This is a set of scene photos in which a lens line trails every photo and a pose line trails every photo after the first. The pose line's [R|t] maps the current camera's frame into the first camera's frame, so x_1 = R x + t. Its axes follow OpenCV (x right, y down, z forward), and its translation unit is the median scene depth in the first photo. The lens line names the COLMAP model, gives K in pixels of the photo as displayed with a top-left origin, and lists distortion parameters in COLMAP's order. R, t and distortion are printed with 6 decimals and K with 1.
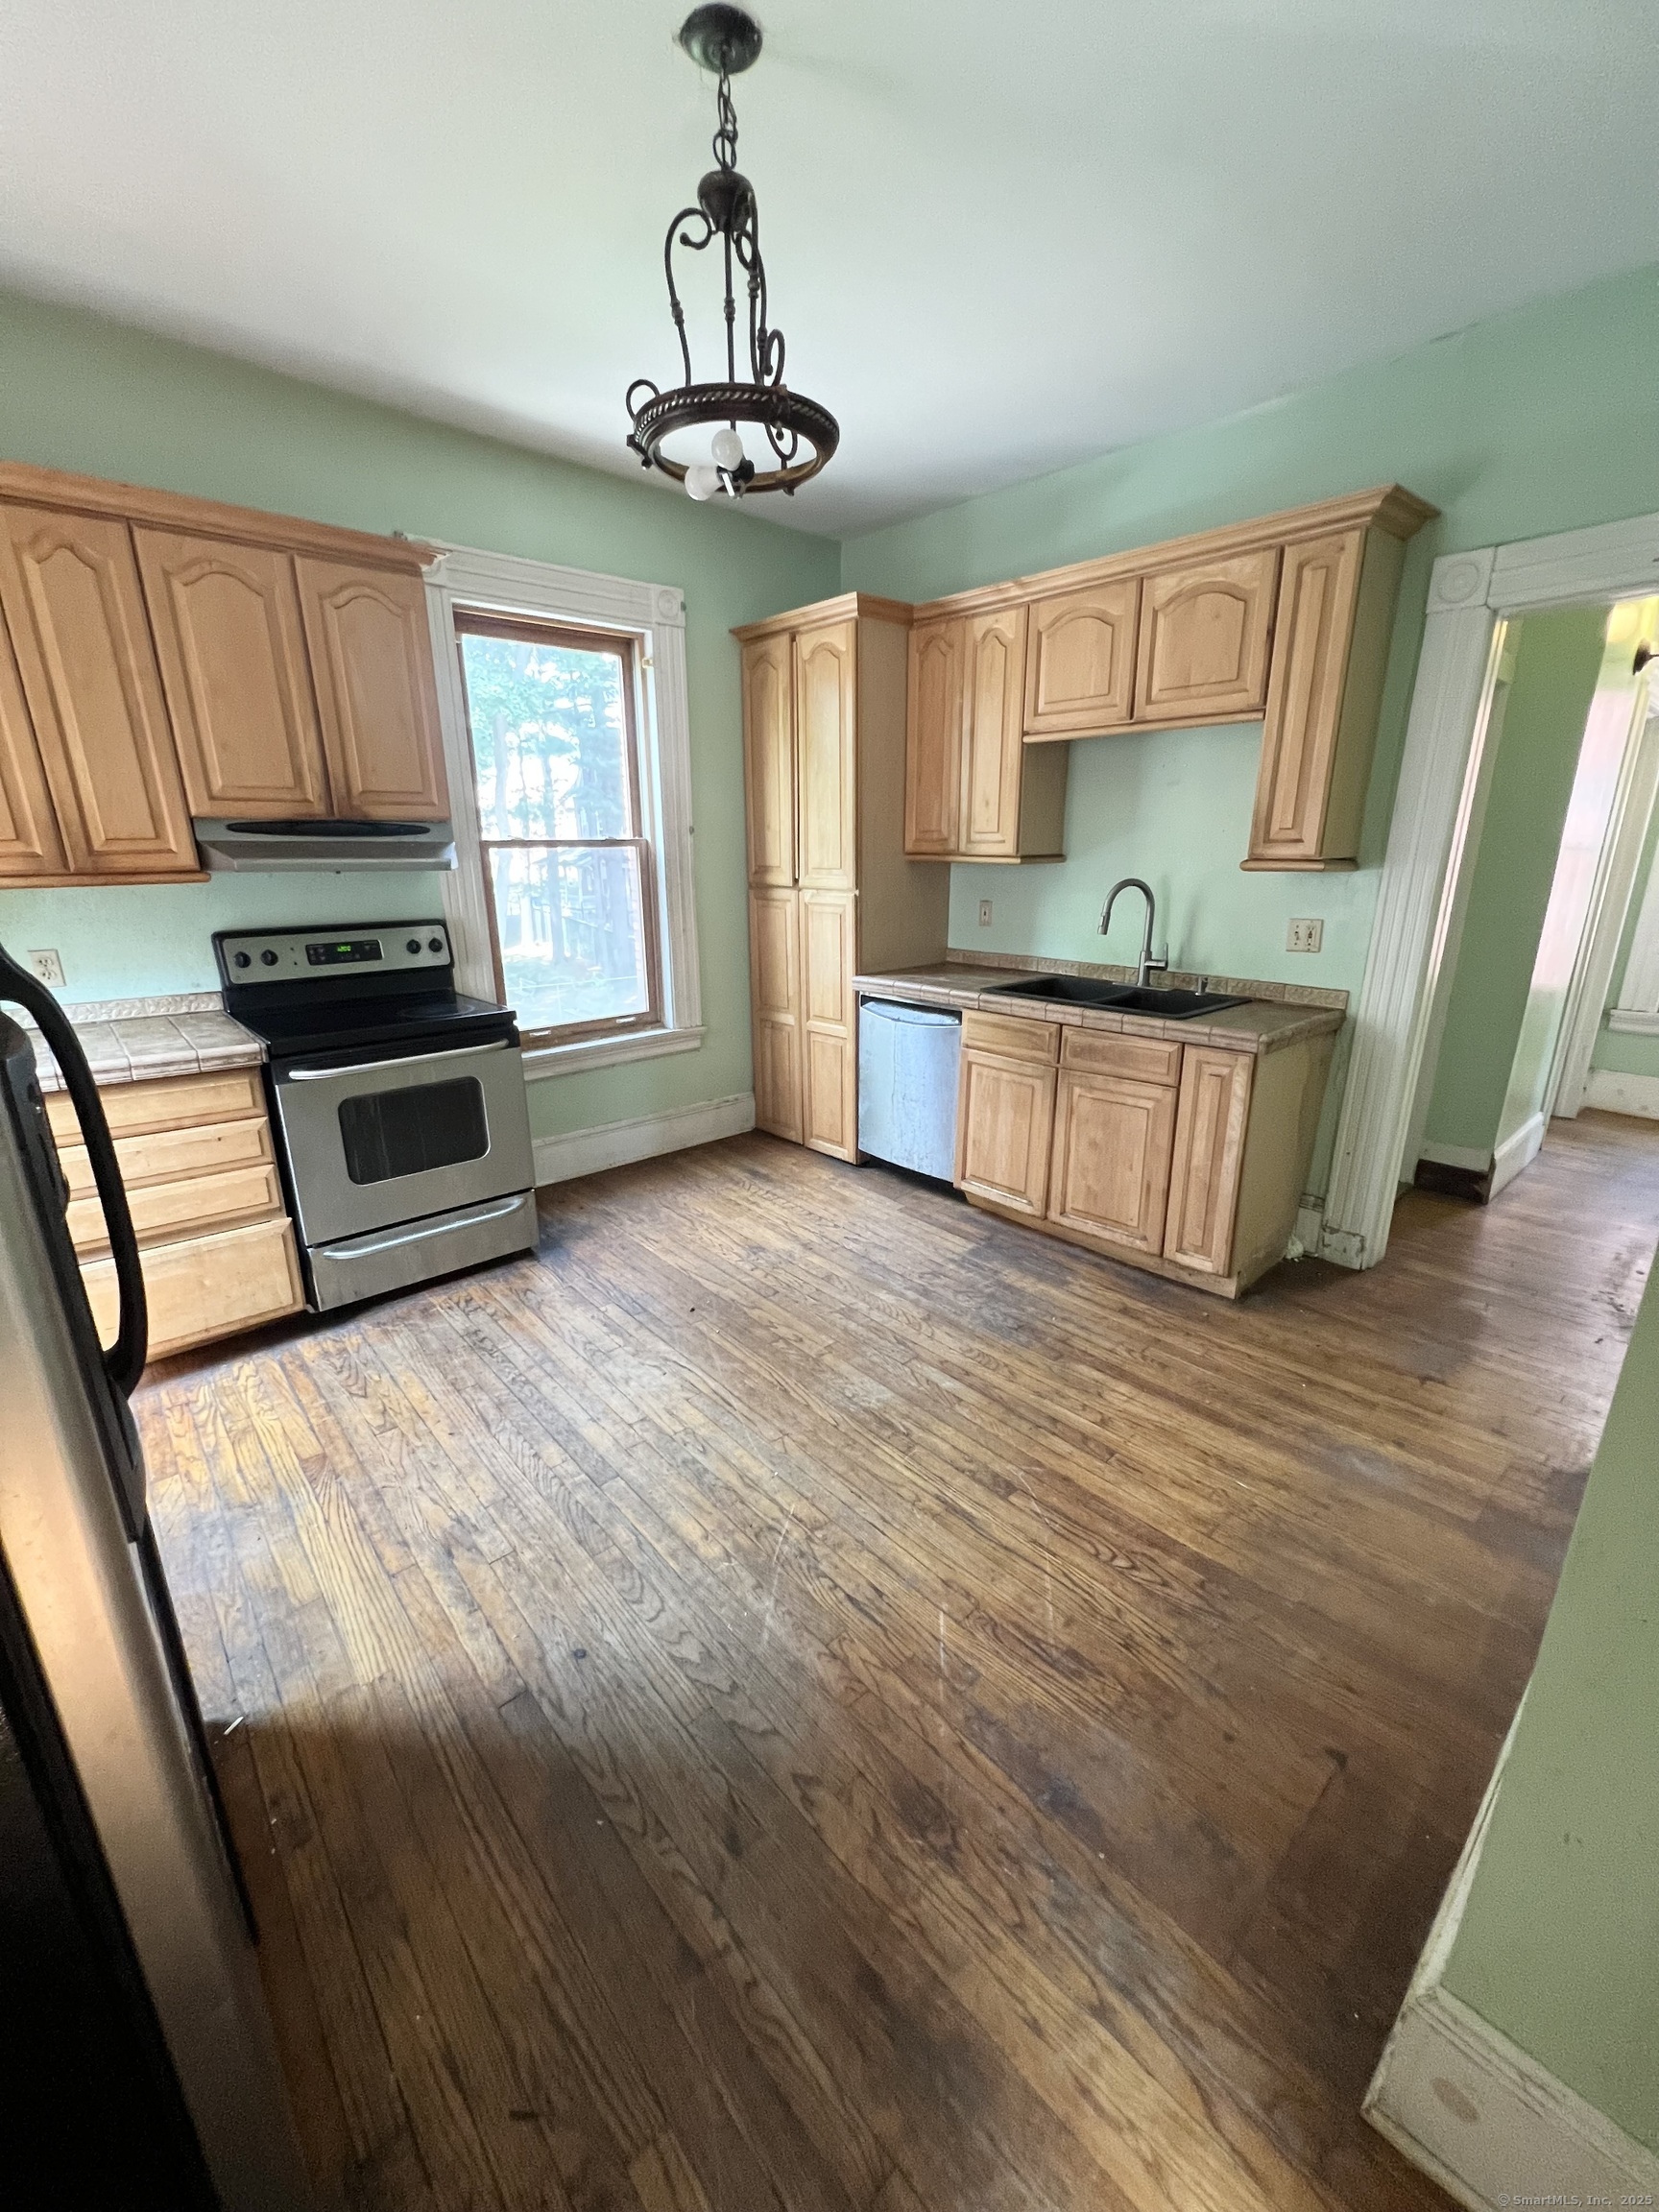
lens RADIAL K [[884.0, 0, 827.4], [0, 884.0, 1105.9], [0, 0, 1]] dist [-0.002702, 0.001295]
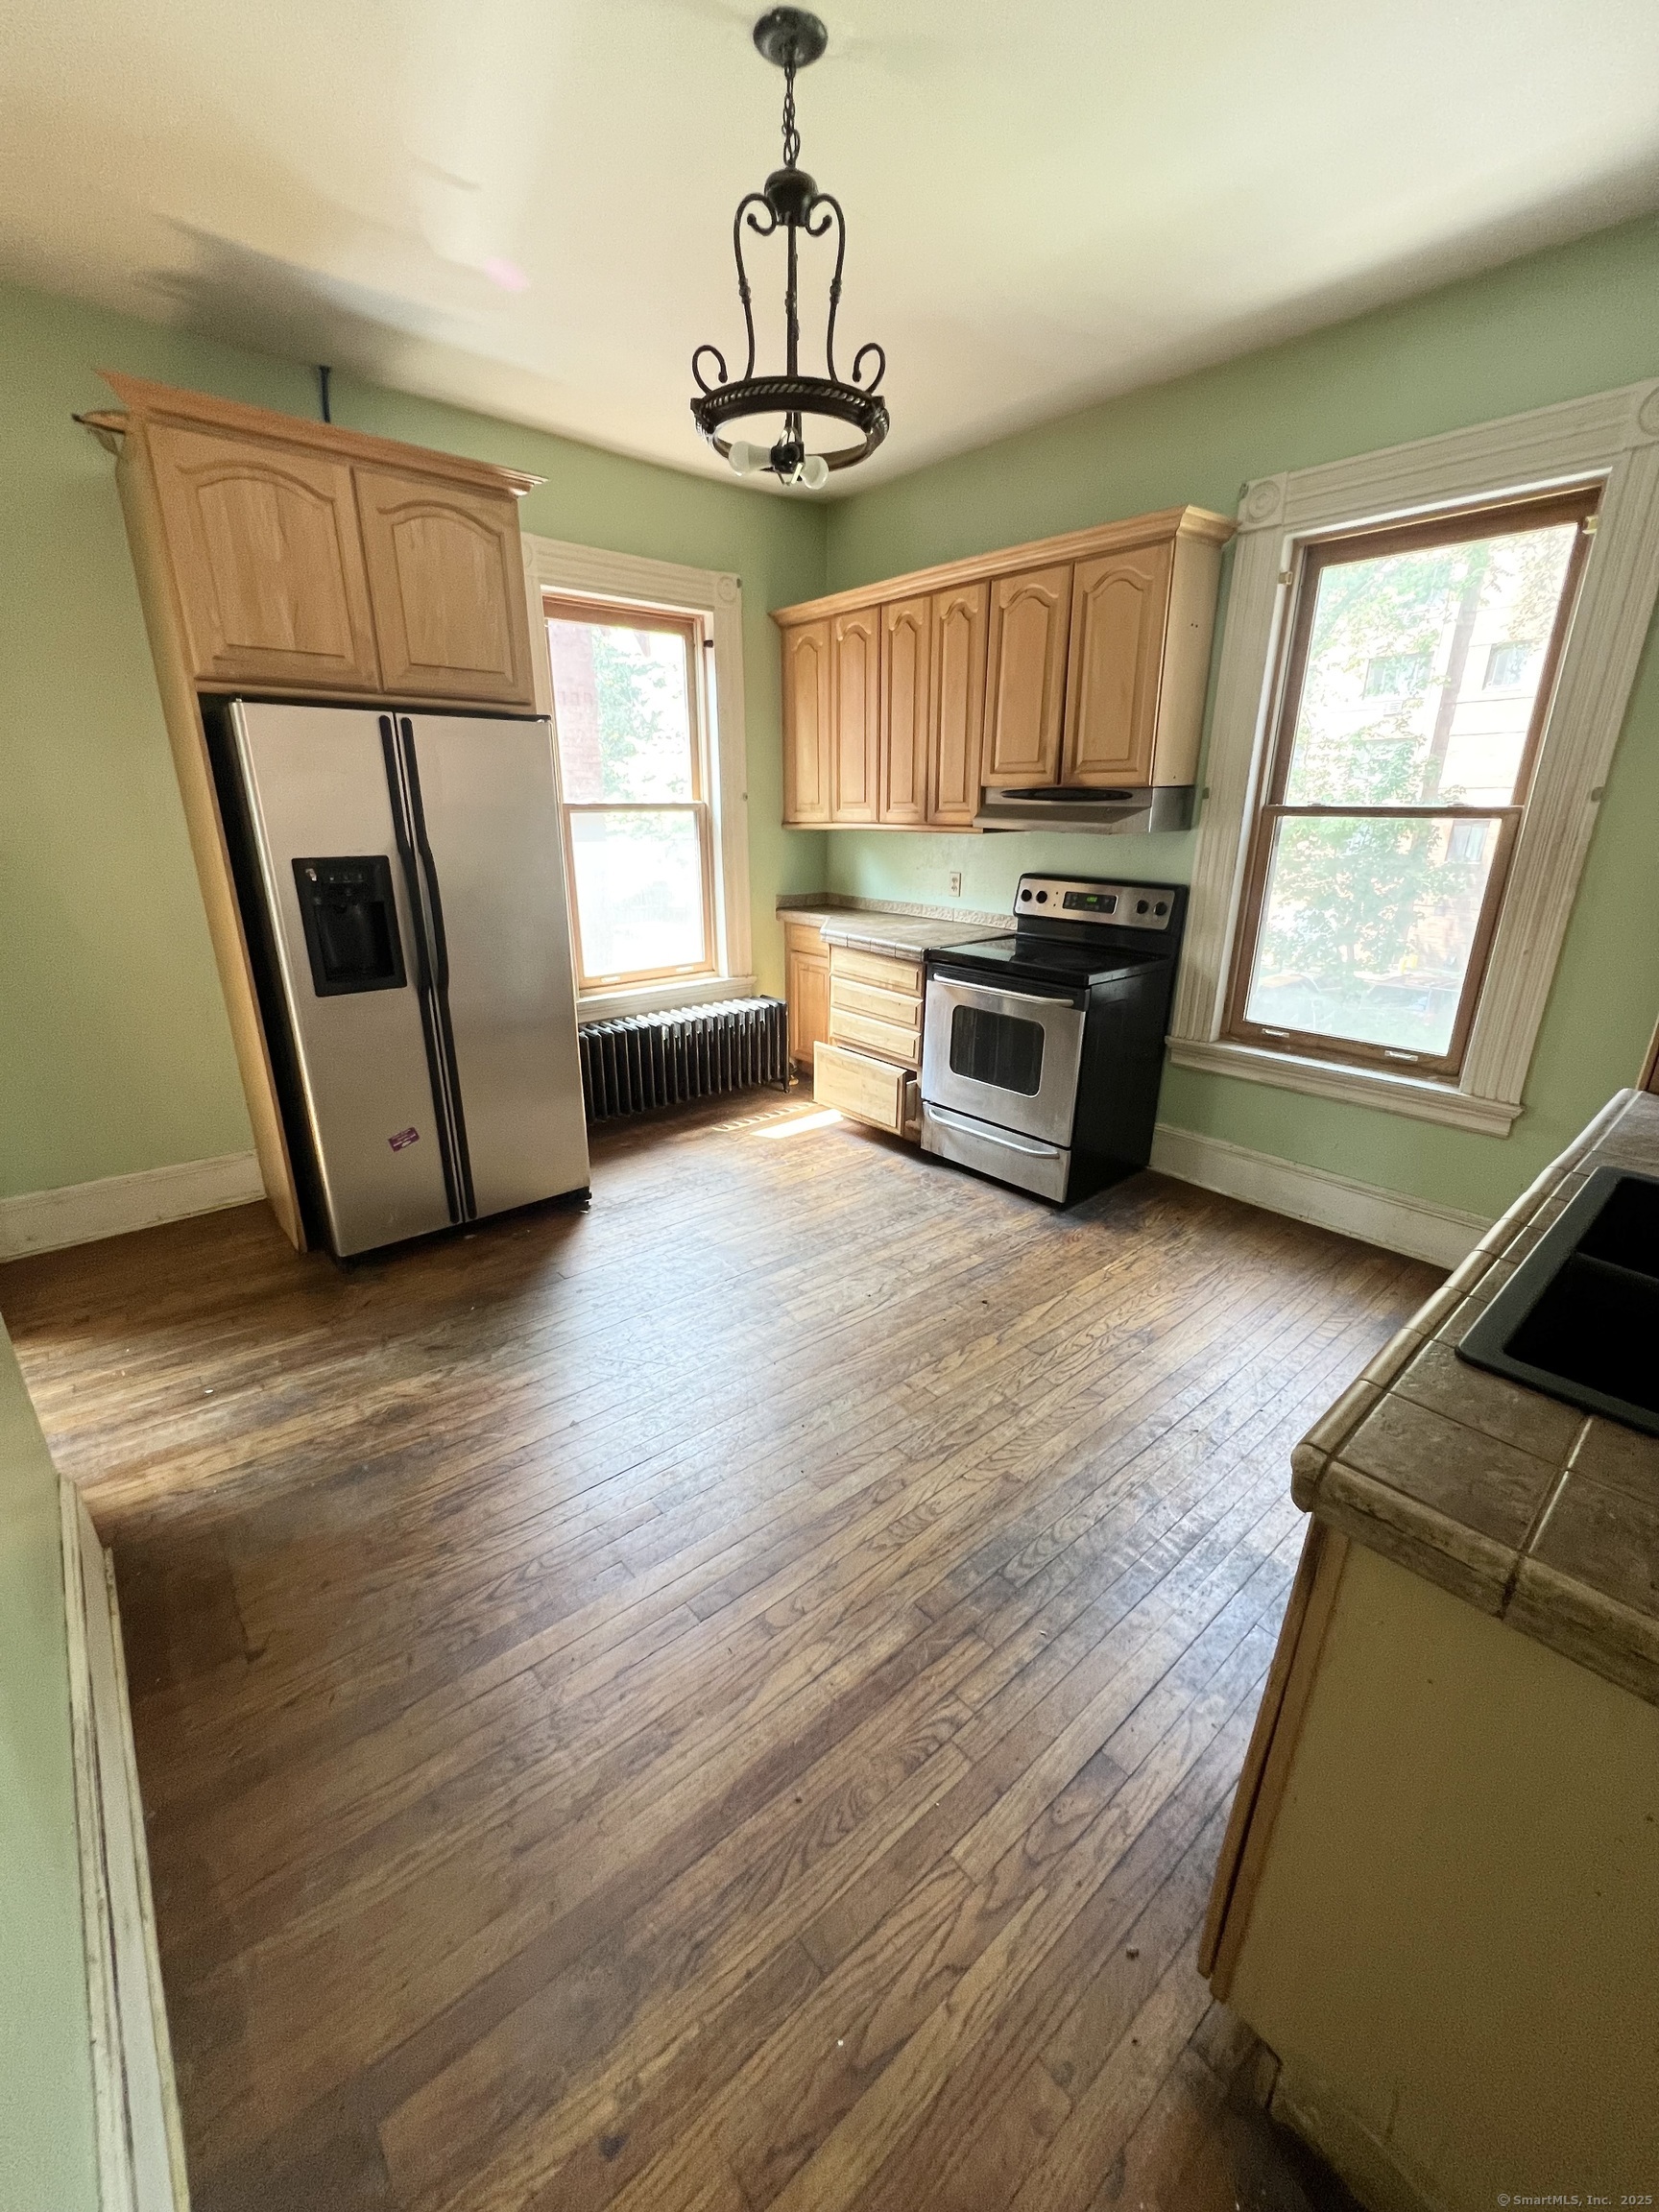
lens RADIAL K [[884.3, 0, 827.4], [0, 884.3, 1106.0], [0, 0, 1]] dist [-0.001237, 0.000295]
pose [[-0.016424, 0.333689, -0.942540, 0.705089], [-0.292598, 0.899797, 0.323655, -0.228995], [0.956094, 0.281101, 0.082859, 0.716426]]
